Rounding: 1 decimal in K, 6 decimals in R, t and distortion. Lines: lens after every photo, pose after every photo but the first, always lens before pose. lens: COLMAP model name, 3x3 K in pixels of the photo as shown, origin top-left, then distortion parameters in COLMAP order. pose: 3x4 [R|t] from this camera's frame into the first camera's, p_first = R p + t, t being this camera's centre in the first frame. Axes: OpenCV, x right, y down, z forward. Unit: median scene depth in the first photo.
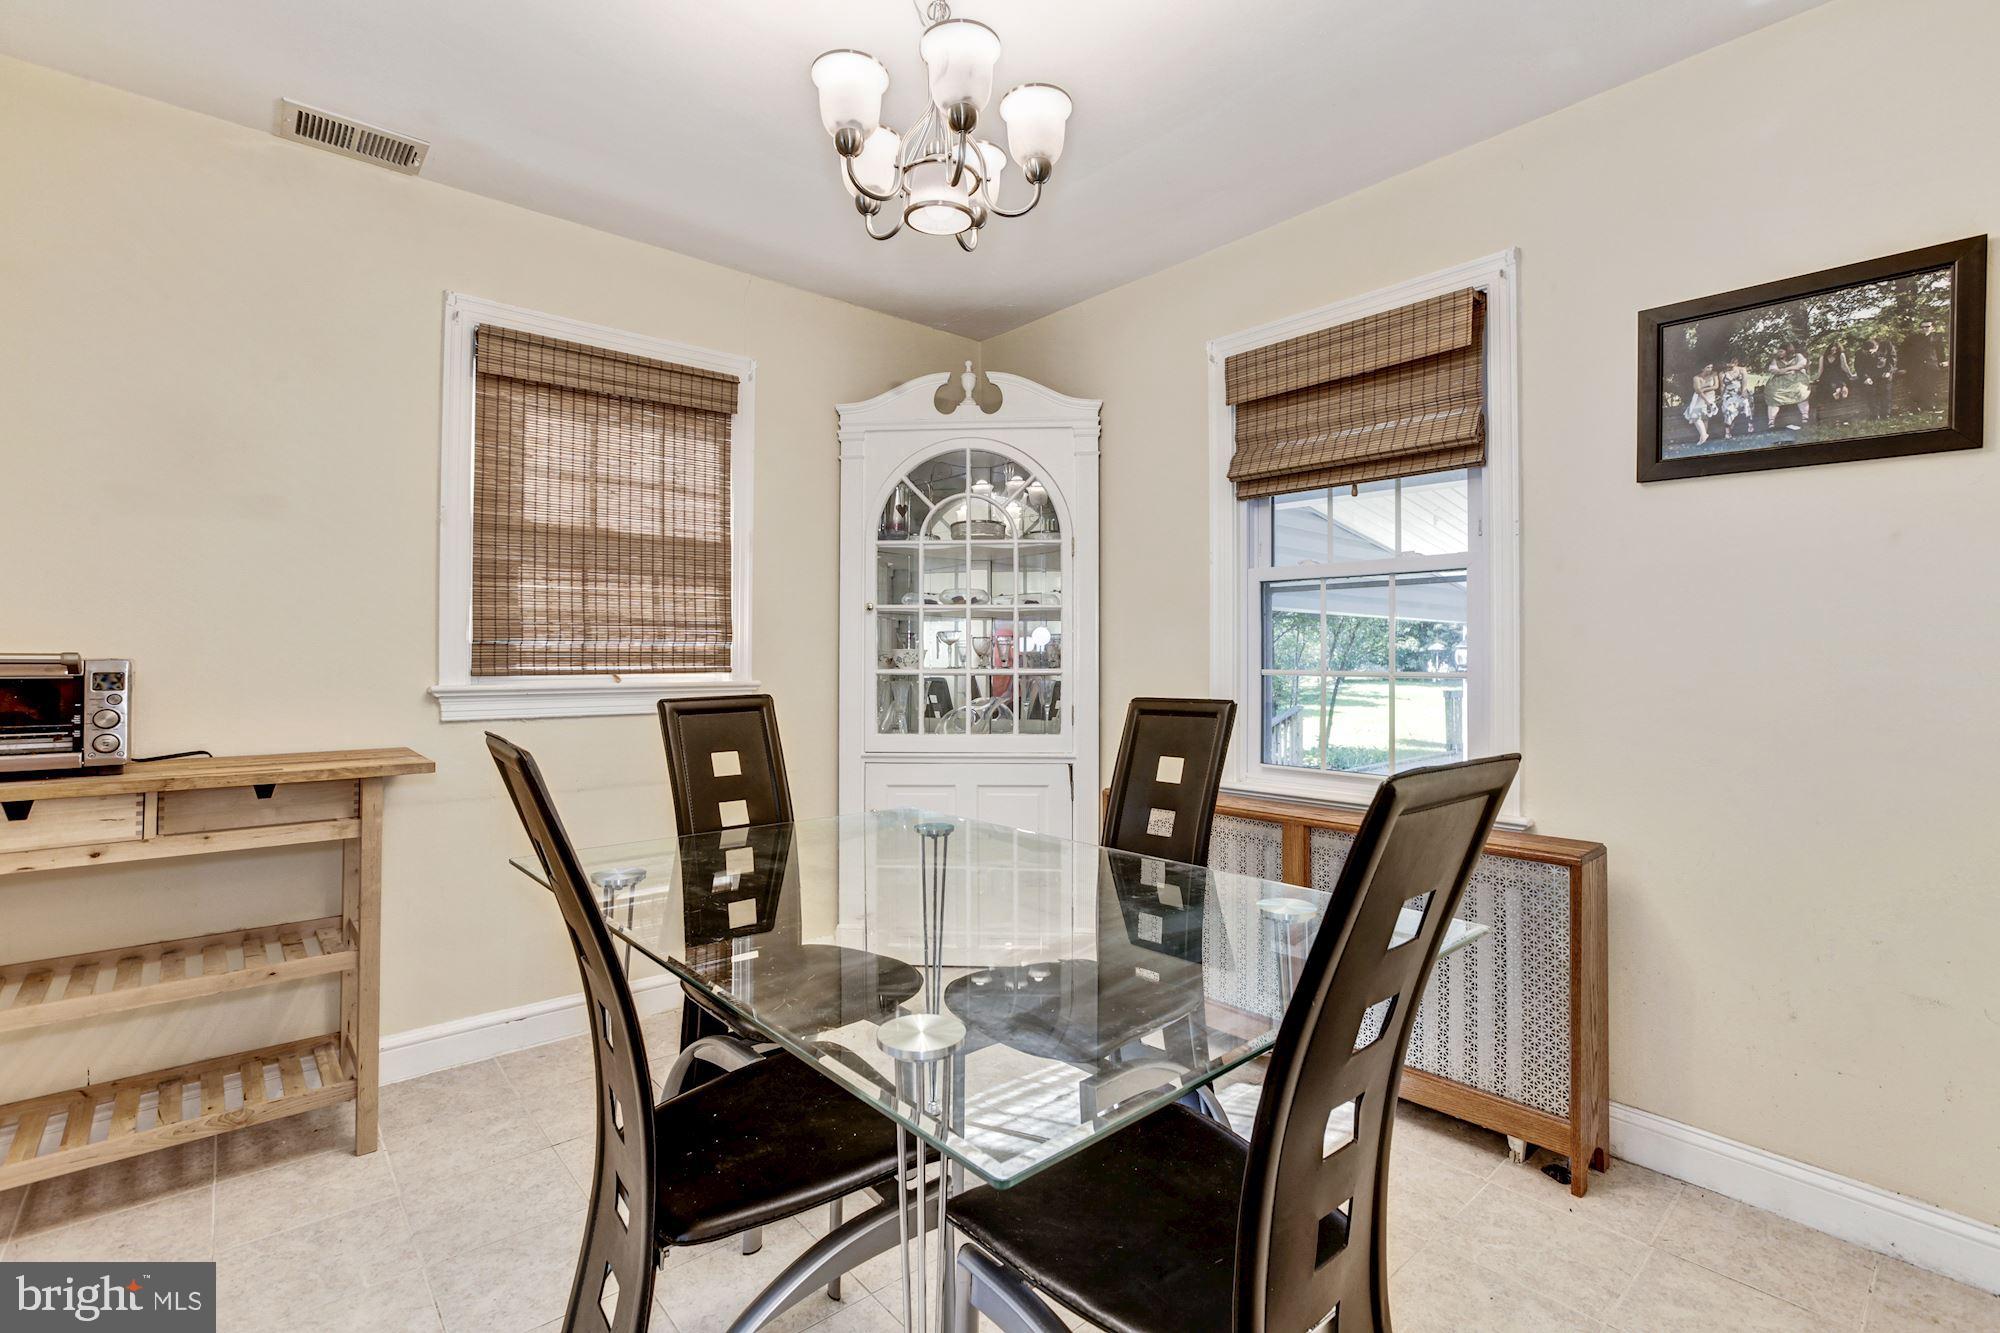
lens RADIAL K [[914.8, 0, 1007.6], [0, 914.8, 658.5], [0, 0, 1]] dist [-0.011463, 0.008664]
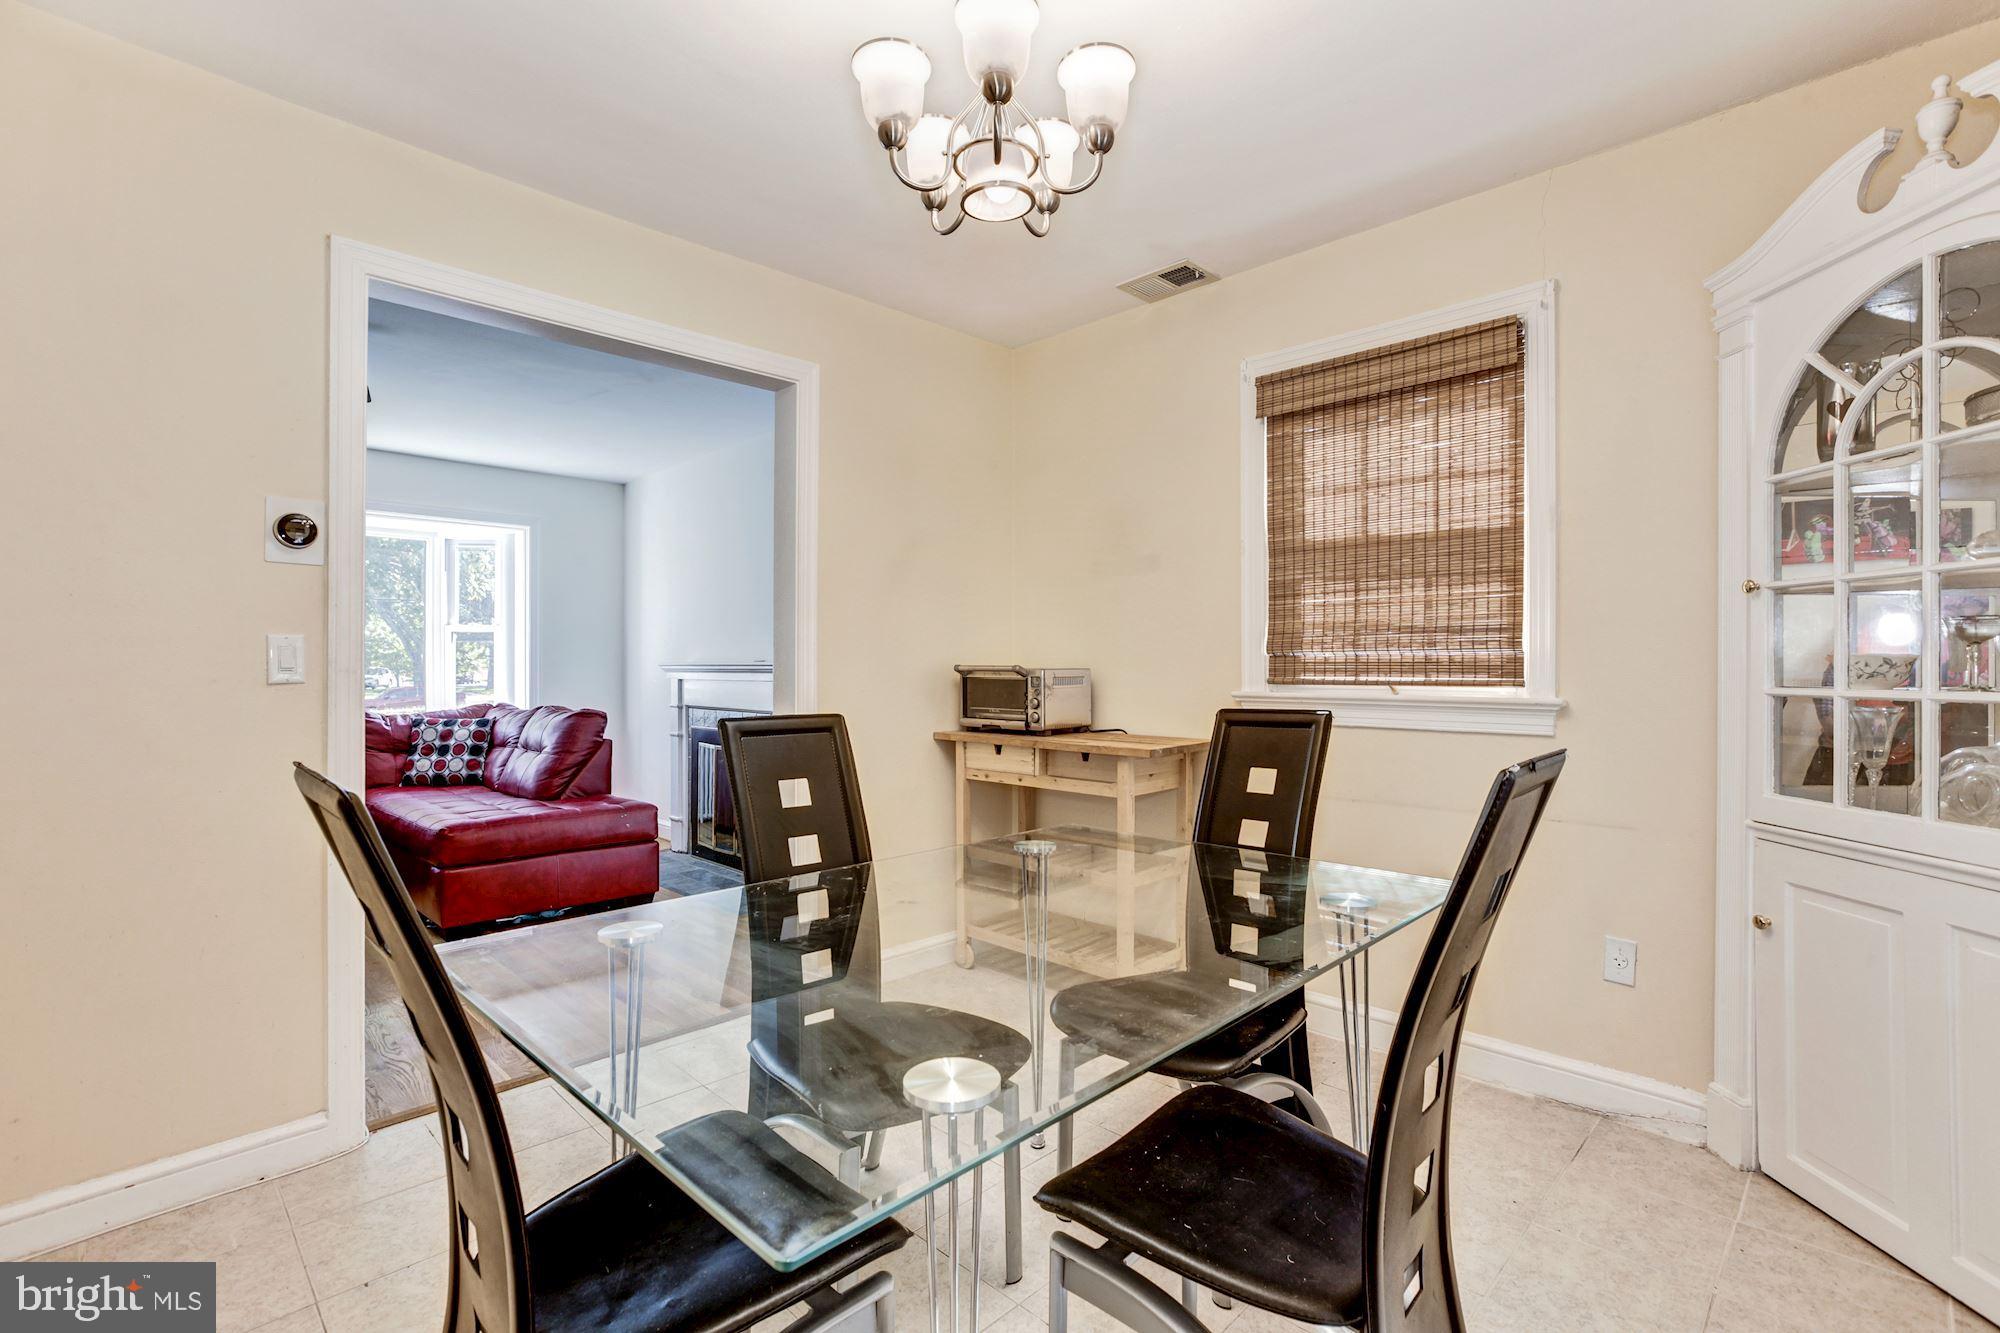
lens RADIAL K [[914.8, 0, 1012.4], [0, 914.8, 666.1], [0, 0, 1]] dist [-0.011463, 0.008664]
pose [[0.080952, 0.012921, -0.996634, 0.492291], [0.009704, 0.999858, 0.013751, -0.019845], [0.996671, -0.010784, 0.080815, 0.532135]]
